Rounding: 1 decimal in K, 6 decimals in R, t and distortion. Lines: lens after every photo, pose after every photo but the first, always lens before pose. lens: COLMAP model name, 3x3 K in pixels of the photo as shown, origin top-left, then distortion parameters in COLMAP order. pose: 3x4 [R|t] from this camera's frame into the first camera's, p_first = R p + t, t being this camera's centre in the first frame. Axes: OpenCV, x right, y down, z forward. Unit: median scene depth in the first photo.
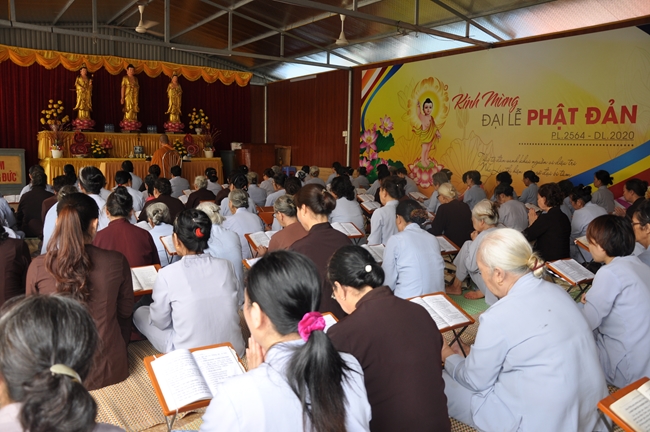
lens RADIAL K [[515.0, 0, 331.5], [0, 515.0, 211.6], [0, 0, 1]] dist [-0.156432, 0.144380]
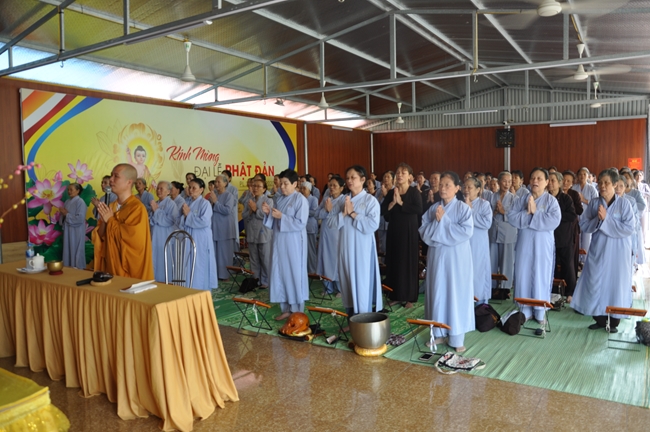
lens RADIAL K [[515.0, 0, 320.7], [0, 515.0, 218.2], [0, 0, 1]] dist [-0.156432, 0.144380]
pose [[-0.350140, -0.087293, 0.932621, -0.688663], [0.116101, 0.983926, 0.135684, -0.159140], [-0.929474, 0.155787, -0.334377, 0.903125]]
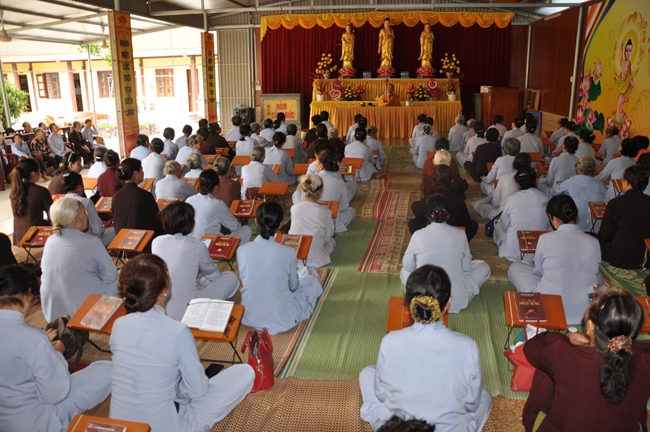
lens RADIAL K [[515.0, 0, 320.1], [0, 515.0, 203.6], [0, 0, 1]] dist [-0.156432, 0.144380]
pose [[0.710971, 0.147045, -0.687676, 0.374647], [-0.058552, 0.986877, 0.150487, -0.043390], [0.700780, -0.066727, 0.710250, 0.048635]]
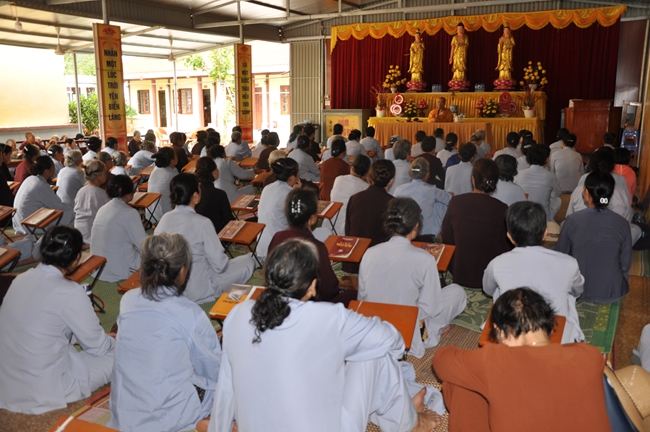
lens RADIAL K [[582.0, 0, 321.6], [0, 582.0, 213.2], [0, 0, 1]] dist [-0.054719, 0.101795]
pose [[0.434231, 0.150709, -0.888105, 0.614127], [-0.086575, 0.988323, 0.125386, -0.041285], [0.896632, 0.022441, 0.442208, 0.265925]]
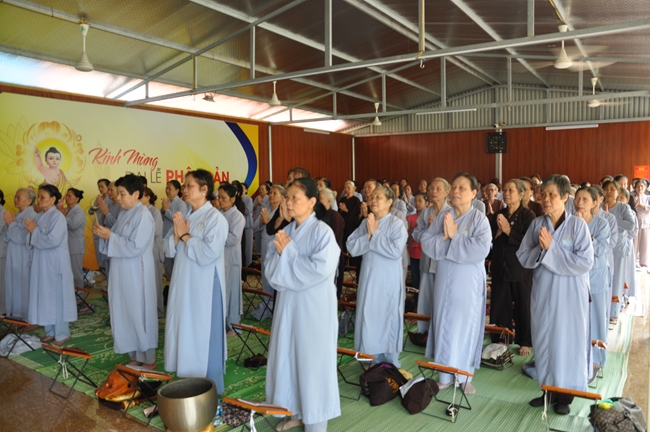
lens RADIAL K [[515.0, 0, 321.9], [0, 515.0, 218.0], [0, 0, 1]] dist [-0.156432, 0.144380]
pose [[-0.317496, -0.077266, 0.945107, -0.613758], [0.109108, 0.987079, 0.117350, -0.139764], [-0.941962, 0.140377, -0.304963, 0.756113]]
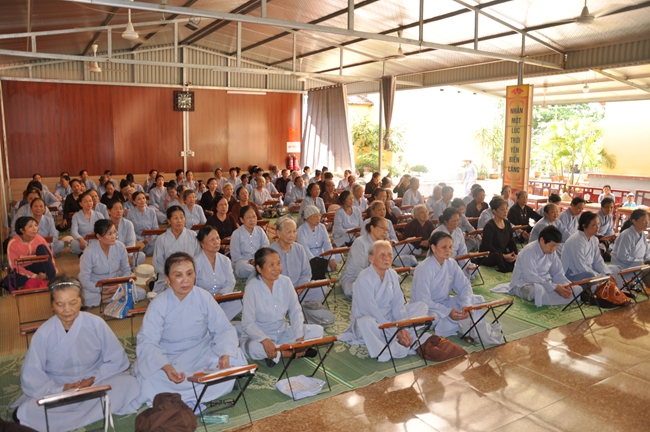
lens RADIAL K [[515.0, 0, 323.7], [0, 515.0, 215.6], [0, 0, 1]] dist [-0.156432, 0.144380]
pose [[-0.995149, -0.036788, 0.091247, -0.087254], [-0.012289, 0.966675, 0.255711, -0.179211], [-0.097613, 0.253349, -0.962437, 1.193900]]
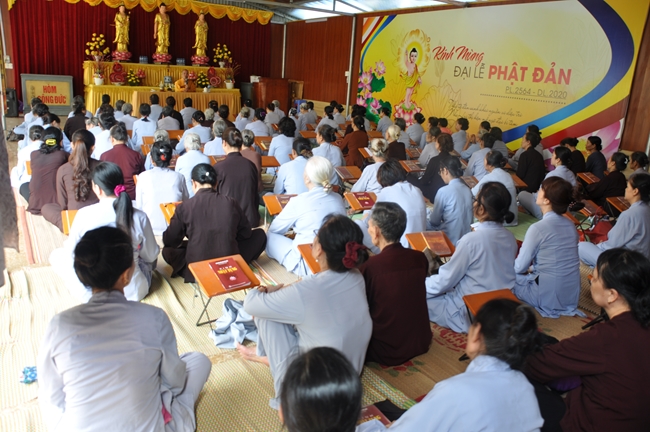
lens RADIAL K [[515.0, 0, 326.2], [0, 515.0, 204.5], [0, 0, 1]] dist [-0.156432, 0.144380]
pose [[0.994142, 0.069656, -0.082647, 0.099743], [-0.058747, 0.990060, 0.127789, -0.009156], [0.090727, -0.122185, 0.988352, -0.152754]]
